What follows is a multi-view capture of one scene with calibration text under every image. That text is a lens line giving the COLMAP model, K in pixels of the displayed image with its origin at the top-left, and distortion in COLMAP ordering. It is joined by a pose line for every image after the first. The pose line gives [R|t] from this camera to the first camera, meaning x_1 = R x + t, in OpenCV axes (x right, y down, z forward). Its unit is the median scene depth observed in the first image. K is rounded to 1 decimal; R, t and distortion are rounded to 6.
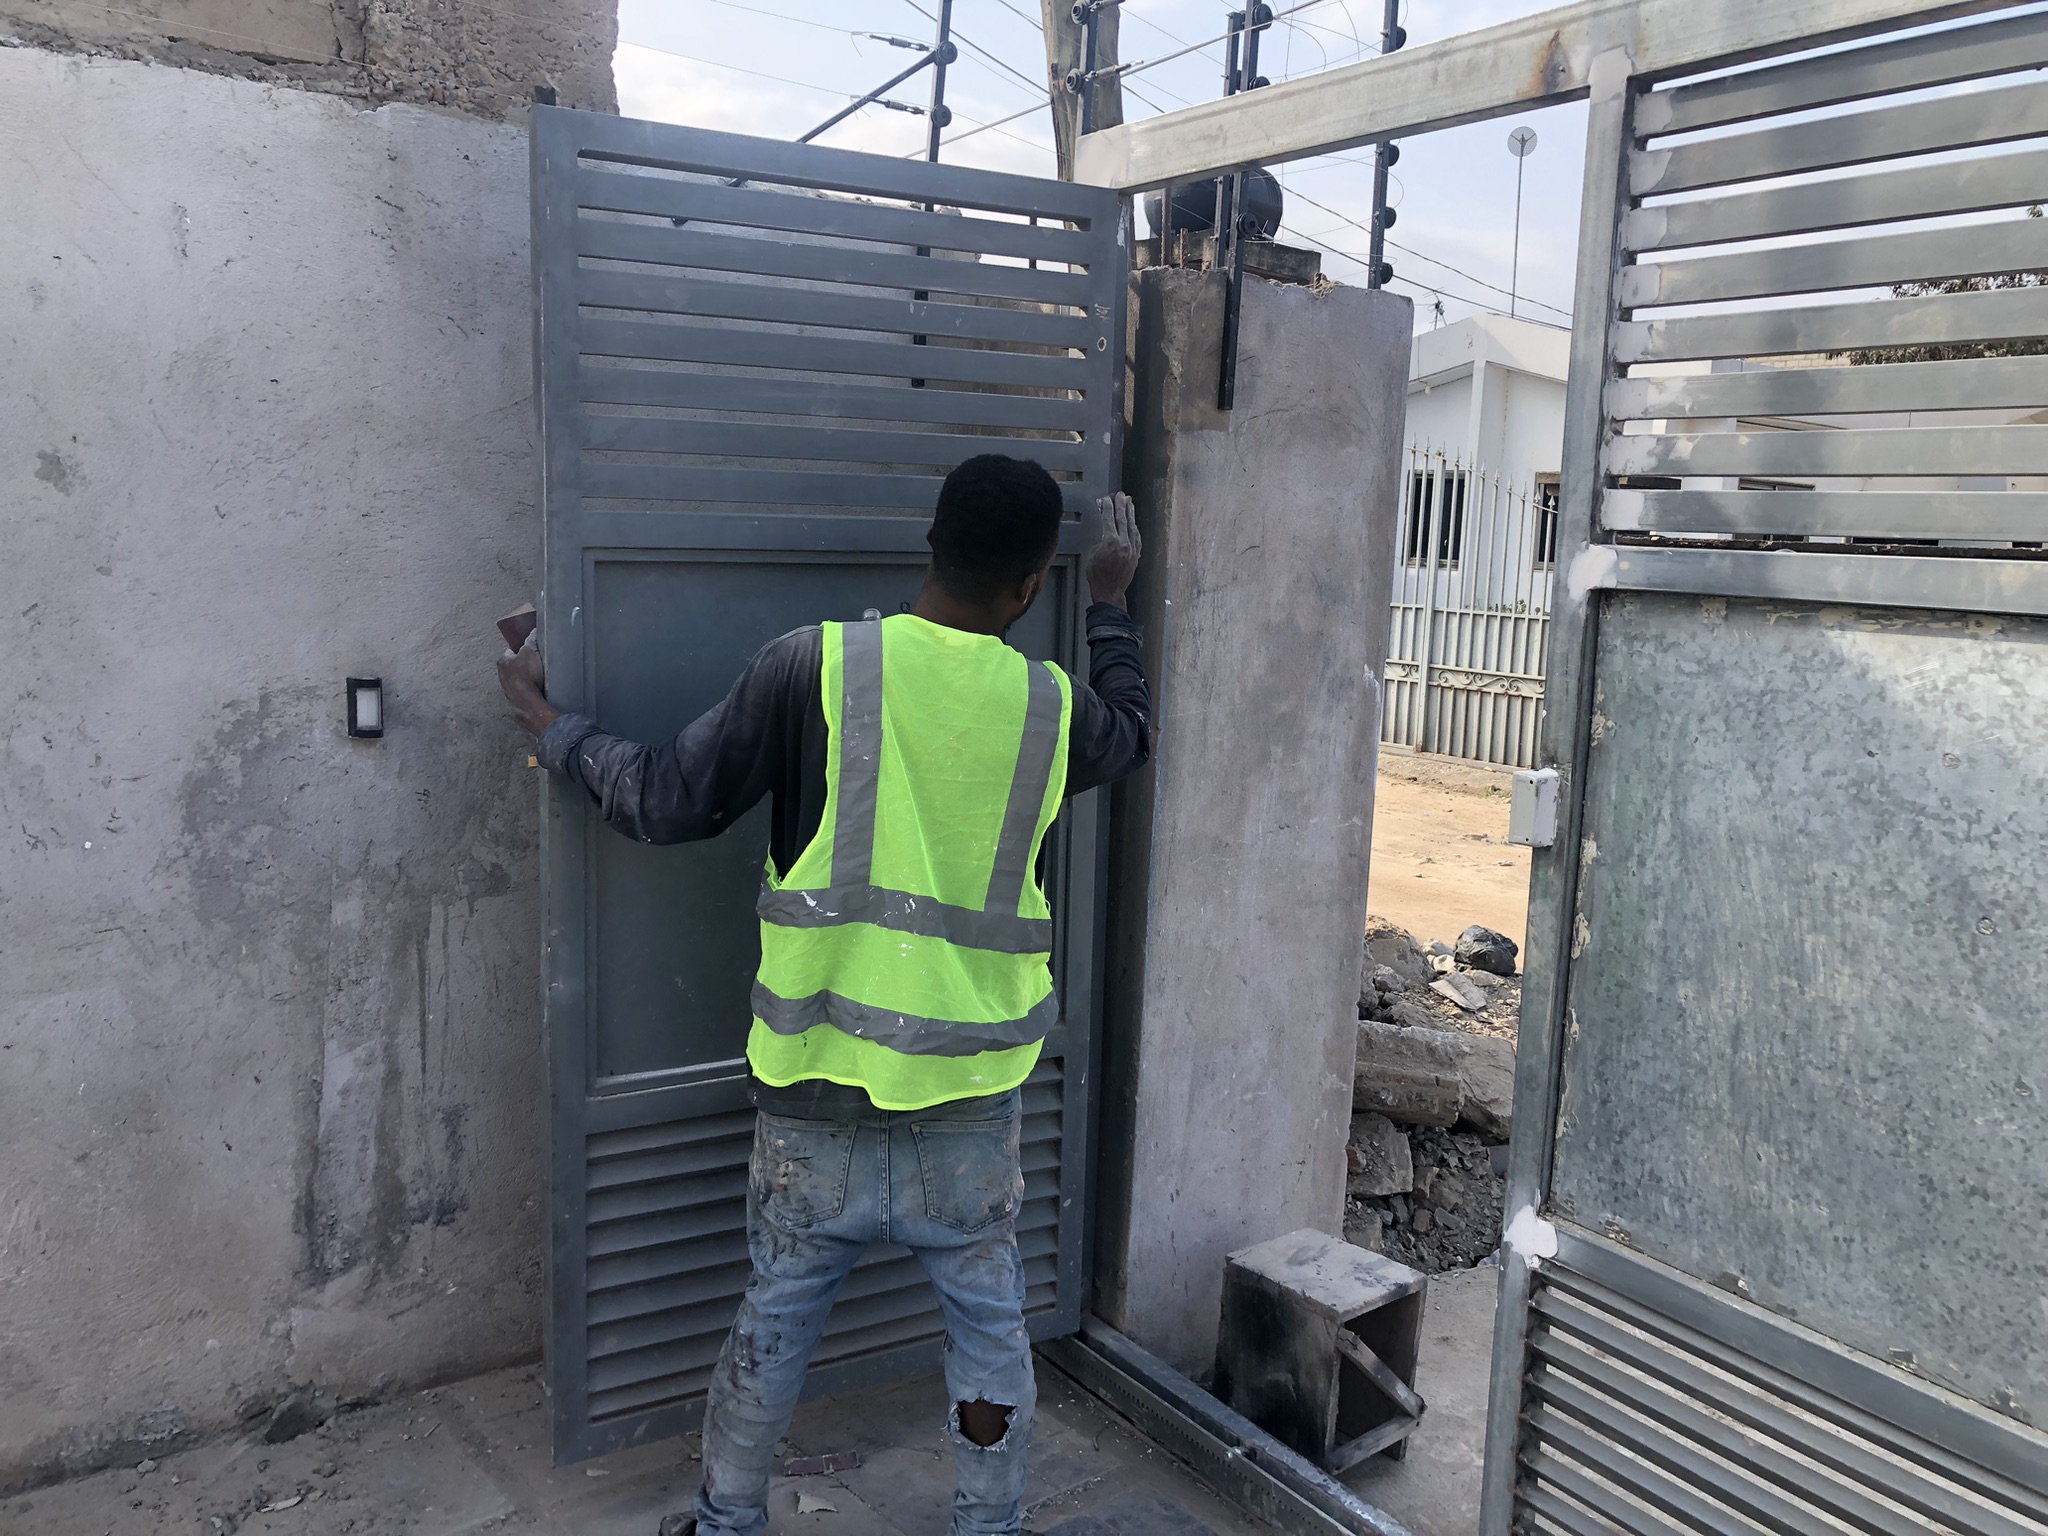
lens RADIAL K [[1792.3, 0, 1023.4], [0, 1792.3, 770.9], [0, 0, 1]] dist [0.005550, 0.013943]
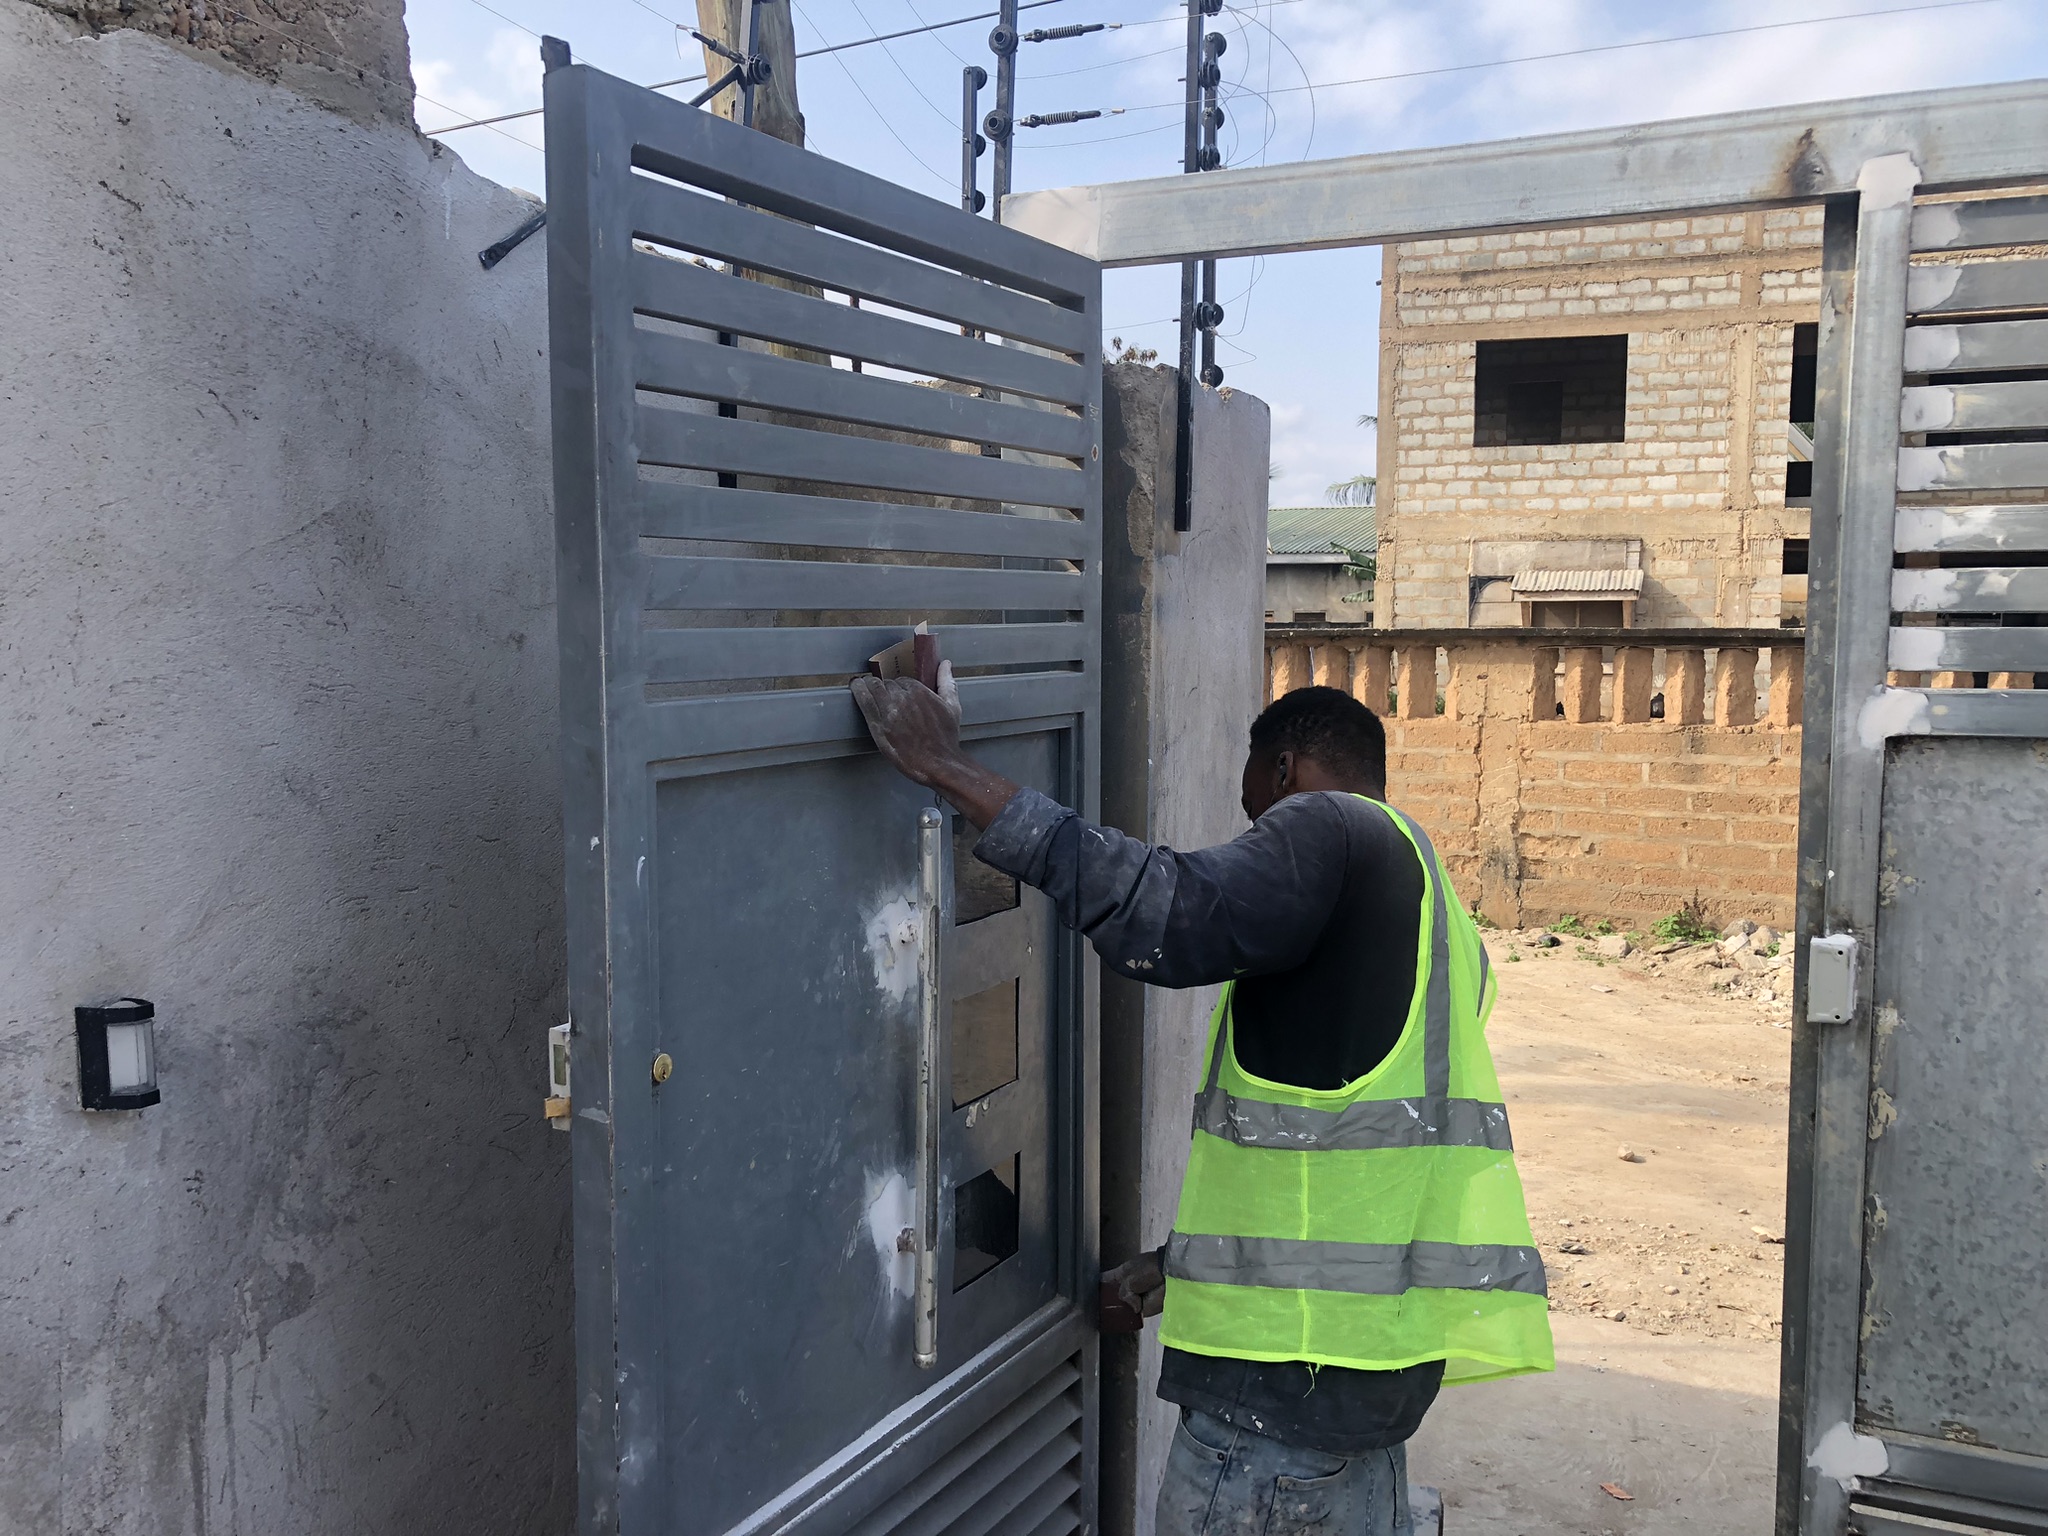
lens RADIAL K [[1756.4, 0, 1027.1], [0, 1756.4, 763.8], [0, 0, 1]] dist [0.055415, -0.066968]
pose [[0.849232, -0.075825, 0.522547, -0.419519], [0.099852, 0.994841, -0.017919, -0.091091], [-0.518492, 0.067395, 0.852422, 0.363450]]
